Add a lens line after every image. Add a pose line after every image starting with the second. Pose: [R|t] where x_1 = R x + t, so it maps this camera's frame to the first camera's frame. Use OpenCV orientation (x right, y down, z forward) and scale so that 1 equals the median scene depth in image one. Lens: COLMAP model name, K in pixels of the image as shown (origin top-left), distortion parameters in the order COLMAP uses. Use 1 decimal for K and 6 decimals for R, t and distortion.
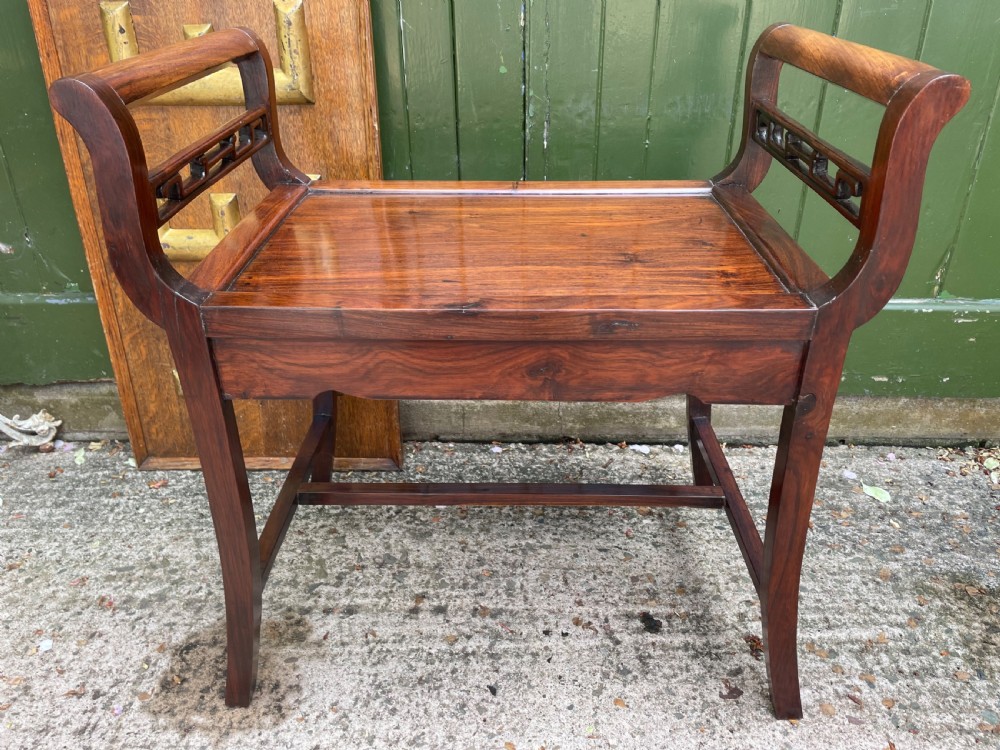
lens RADIAL K [[764.8, 0, 508.2], [0, 764.8, 366.7], [0, 0, 1]] dist [0.079600, -0.115167]
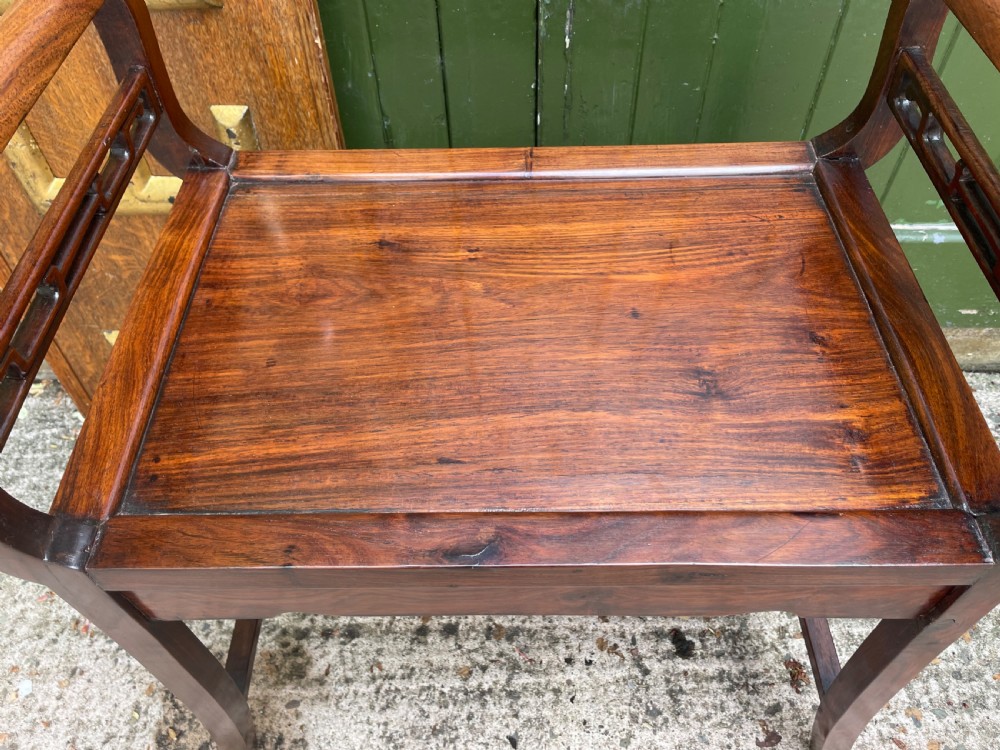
lens RADIAL K [[764.8, 0, 508.7], [0, 764.8, 368.5], [0, 0, 1]] dist [0.079600, -0.115167]
pose [[0.999689, -0.024605, 0.004055, -0.015831], [0.021214, 0.924578, 0.380402, -0.313503], [-0.013109, -0.380198, 0.924812, 0.275235]]
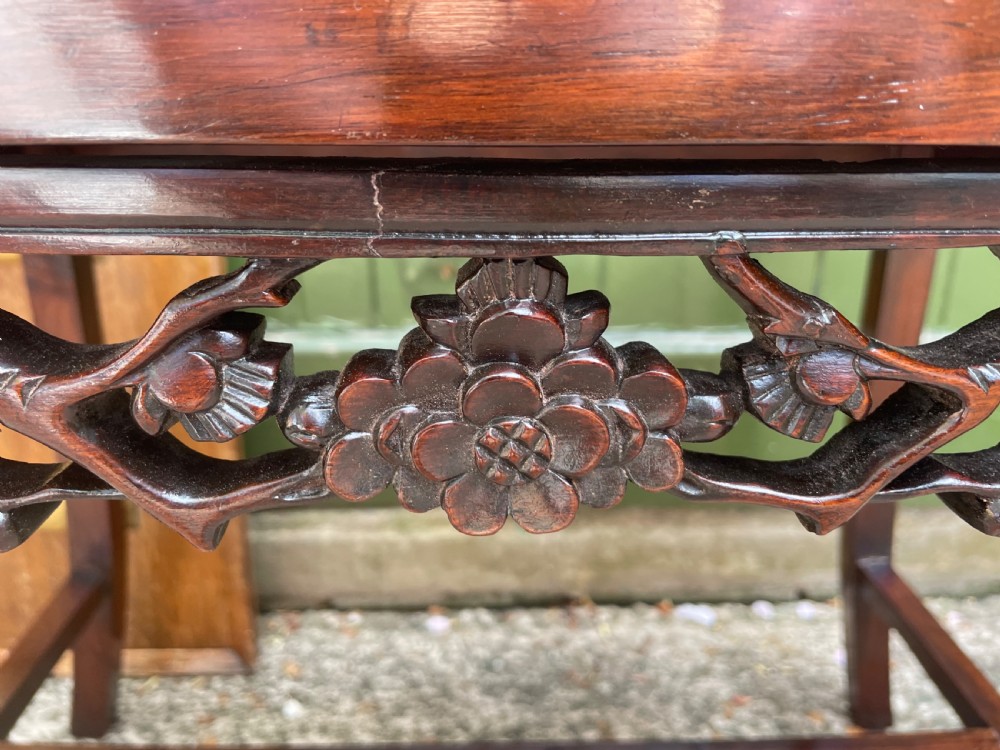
lens RADIAL K [[798.7, 0, 512.9], [0, 798.7, 360.0], [0, 0, 1]] dist [0.010632, -0.007849]
pose [[0.997902, -0.010196, 0.063930, 0.004684], [0.020922, 0.985319, -0.169434, 0.026842], [-0.061264, 0.170416, 0.983466, 0.527707]]
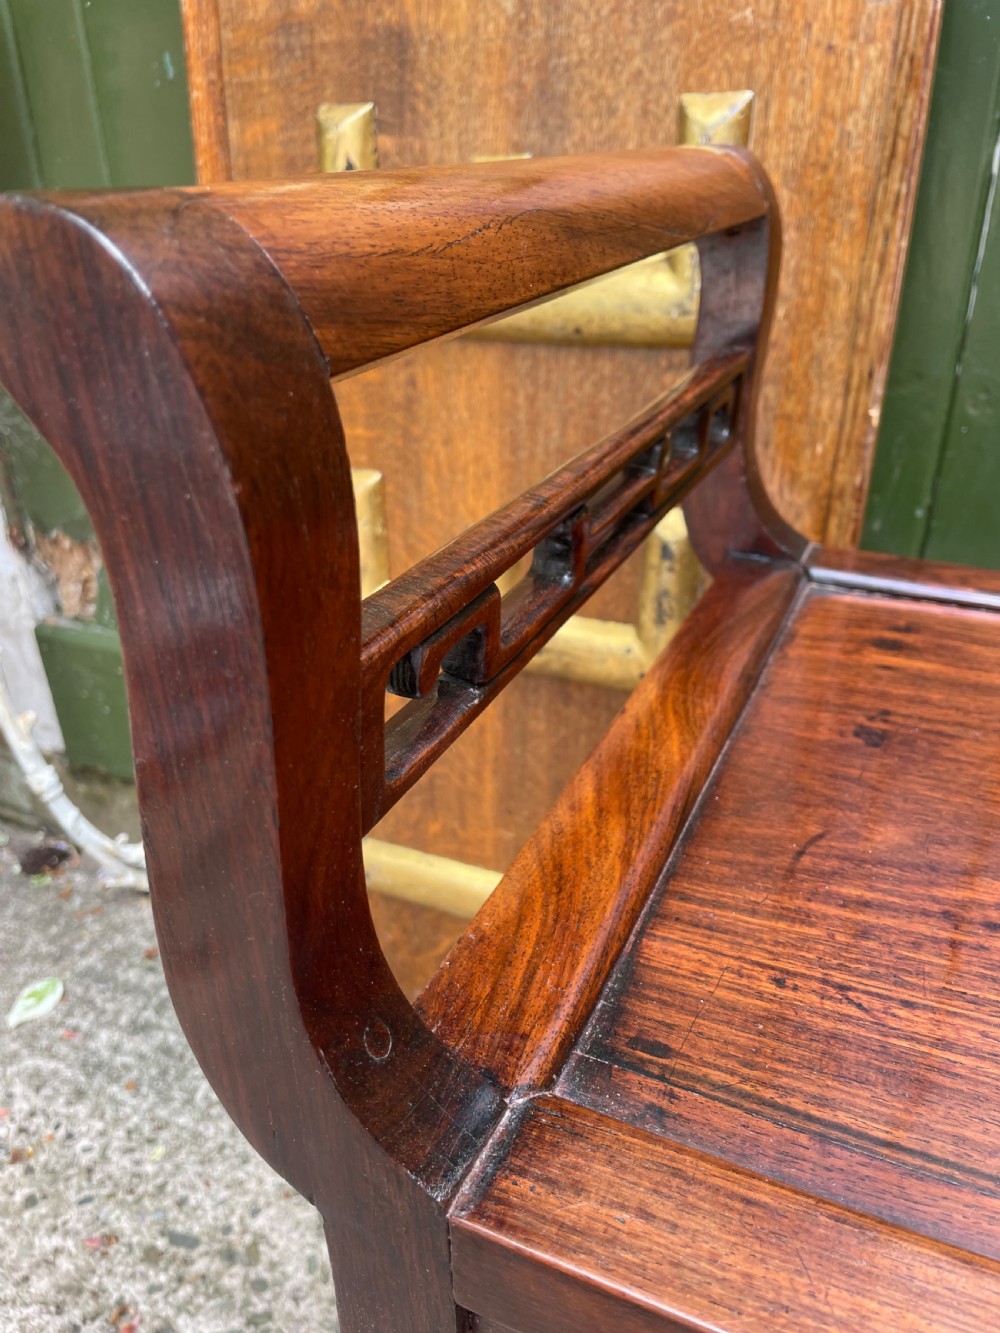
lens RADIAL K [[1019.5, 0, 502.0], [0, 1019.5, 677.4], [0, 0, 1]] dist [0.079600, -0.115167]
pose [[0.914472, 0.180202, -0.362309, -0.135571], [-0.181404, 0.982920, 0.031007, -0.169381], [0.361708, 0.037369, 0.931542, 0.466274]]
